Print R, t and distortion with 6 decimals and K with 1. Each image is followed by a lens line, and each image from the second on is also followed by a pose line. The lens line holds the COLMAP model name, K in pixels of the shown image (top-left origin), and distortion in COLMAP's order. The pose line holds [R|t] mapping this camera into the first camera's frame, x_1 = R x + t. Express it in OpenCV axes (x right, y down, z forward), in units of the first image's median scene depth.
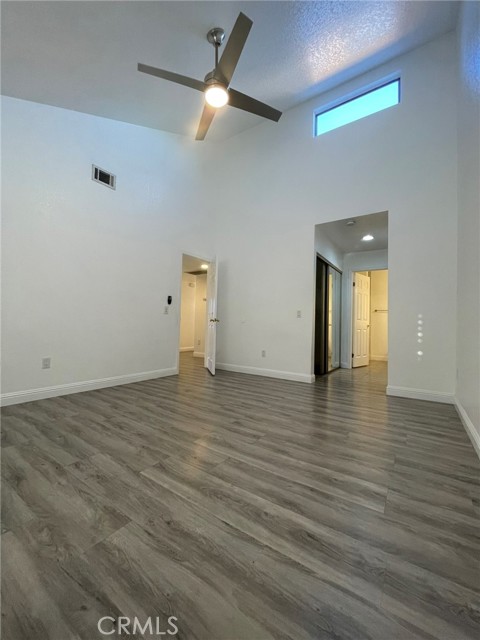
lens RADIAL K [[259.0, 0, 242.4], [0, 259.0, 315.5], [0, 0, 1]] dist [-0.002940, 0.000755]
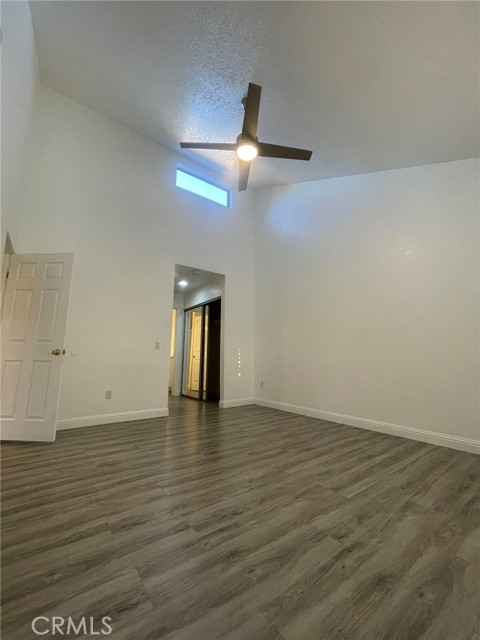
lens RADIAL K [[259.0, 0, 242.4], [0, 259.0, 315.5], [0, 0, 1]] dist [-0.002940, 0.000755]
pose [[0.319298, 0.130183, 0.938670, -1.316296], [-0.030639, 0.991420, -0.127076, -0.008684], [-0.947159, 0.011815, 0.320547, 0.835018]]
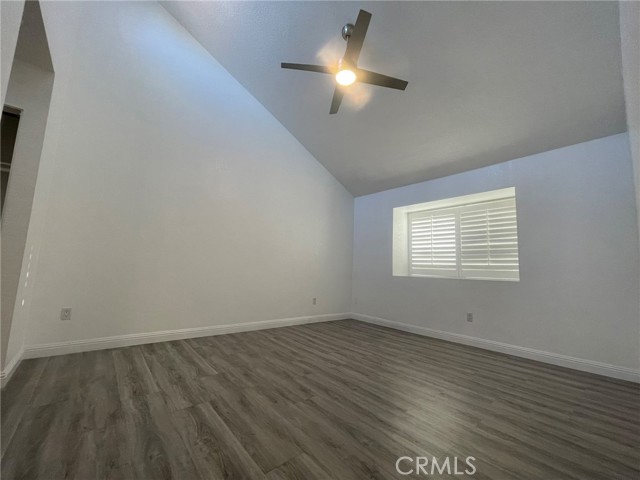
lens RADIAL K [[259.0, 0, 316.1], [0, 259.0, 238.6], [0, 0, 1]] dist [-0.002940, 0.000755]
pose [[-0.960297, -0.035474, 0.276715, -0.390384], [-0.077689, 0.986651, -0.143123, 0.035197], [-0.267944, -0.158938, -0.950234, 2.484296]]
